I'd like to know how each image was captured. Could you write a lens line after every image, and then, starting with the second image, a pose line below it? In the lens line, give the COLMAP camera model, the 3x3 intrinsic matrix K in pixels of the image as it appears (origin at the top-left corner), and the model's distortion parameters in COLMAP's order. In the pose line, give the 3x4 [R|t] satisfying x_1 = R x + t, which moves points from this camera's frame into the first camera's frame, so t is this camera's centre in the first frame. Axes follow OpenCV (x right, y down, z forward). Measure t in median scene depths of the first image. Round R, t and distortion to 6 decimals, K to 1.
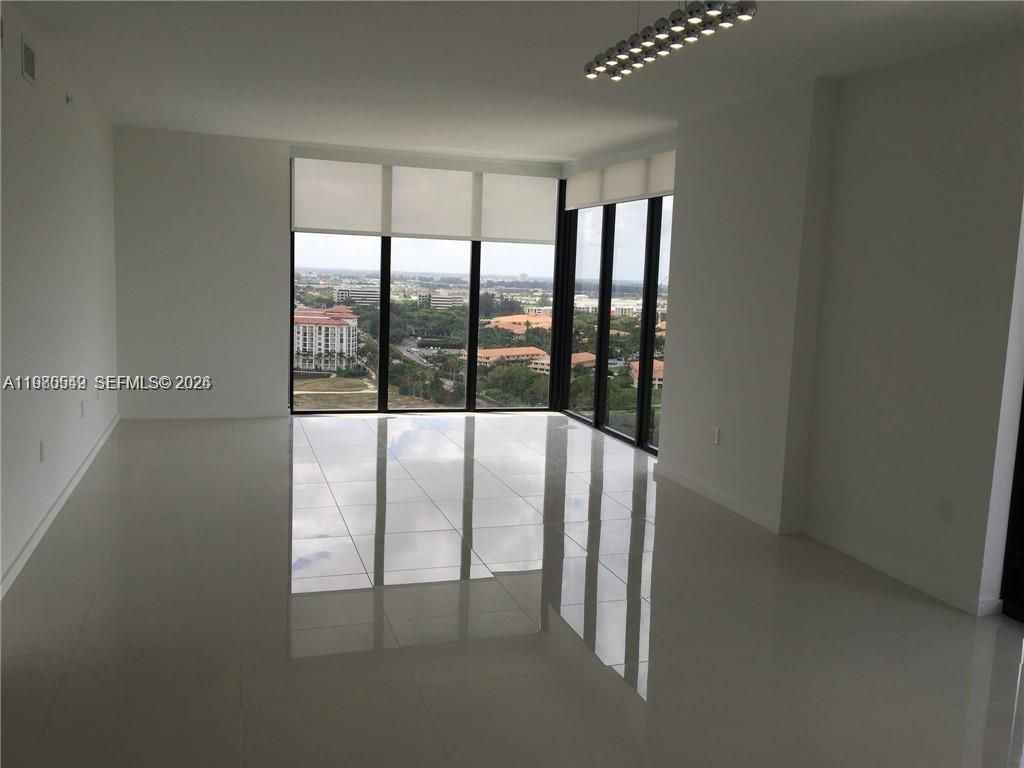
lens RADIAL K [[867.3, 0, 513.2], [0, 867.3, 374.0], [0, 0, 1]] dist [0.064387, -0.026747]
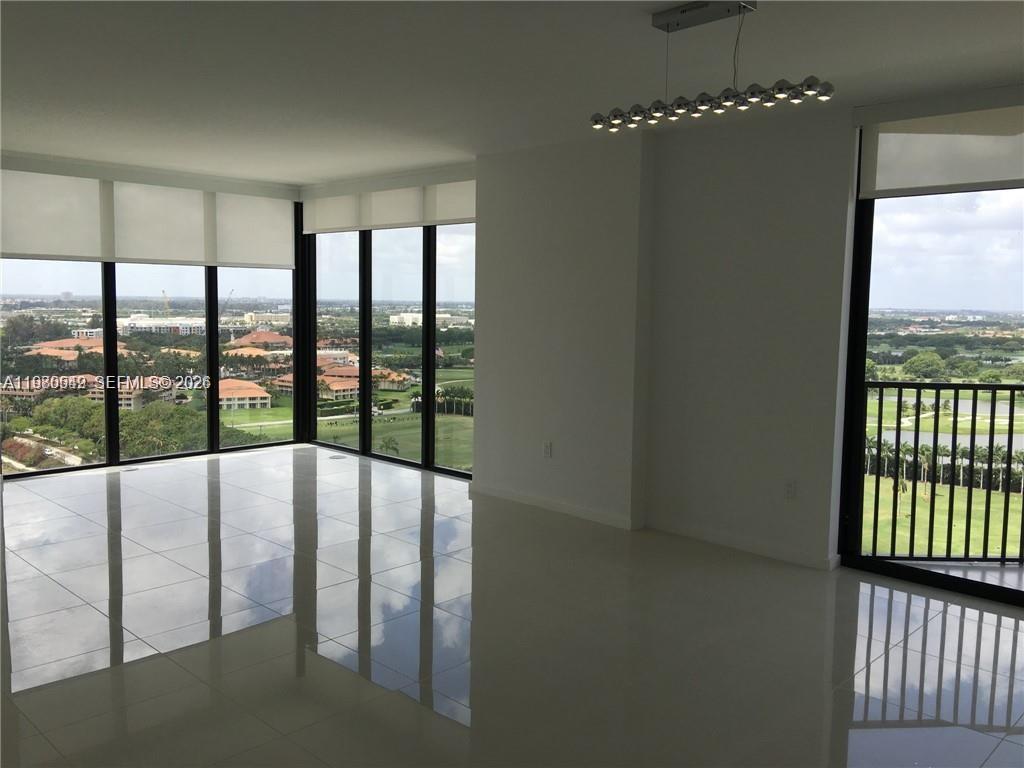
lens RADIAL K [[867.3, 0, 512.6], [0, 867.3, 385.6], [0, 0, 1]] dist [0.064387, -0.026747]
pose [[0.886755, -0.072020, 0.456594, -0.180960], [0.073660, 0.997182, 0.014233, -0.016793], [-0.456332, 0.021012, 0.889561, 0.036542]]
